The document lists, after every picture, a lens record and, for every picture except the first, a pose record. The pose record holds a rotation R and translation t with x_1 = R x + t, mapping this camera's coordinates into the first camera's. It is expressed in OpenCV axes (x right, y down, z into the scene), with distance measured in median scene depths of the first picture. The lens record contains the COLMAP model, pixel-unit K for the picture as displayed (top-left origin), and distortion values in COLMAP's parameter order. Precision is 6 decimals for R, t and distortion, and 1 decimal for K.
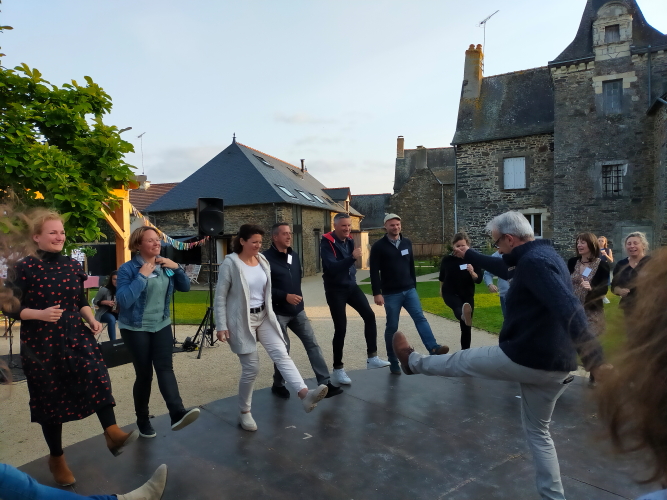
lens RADIAL K [[514.1, 0, 333.5], [0, 514.1, 250.0], [0, 0, 1]] dist [0.059420, -0.007510]
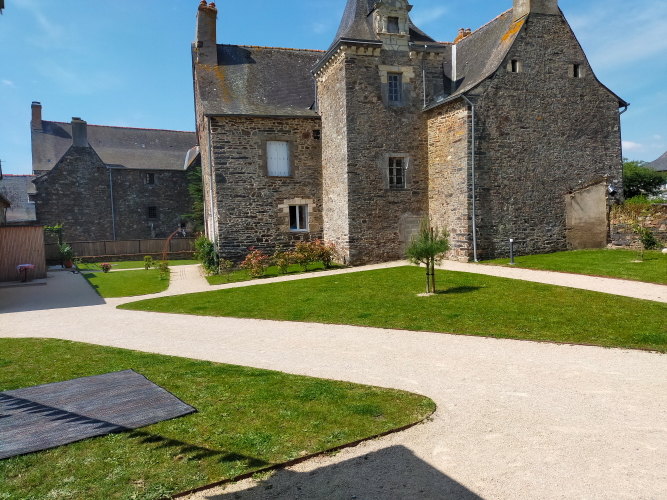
lens RADIAL K [[524.0, 0, 333.5], [0, 524.0, 250.0], [0, 0, 1]] dist [0.049051, 0.003045]
pose [[0.740736, -0.026907, 0.671257, -0.234350], [0.023685, 0.999622, 0.013934, -0.001872], [-0.671378, 0.005577, 0.741094, 0.332616]]
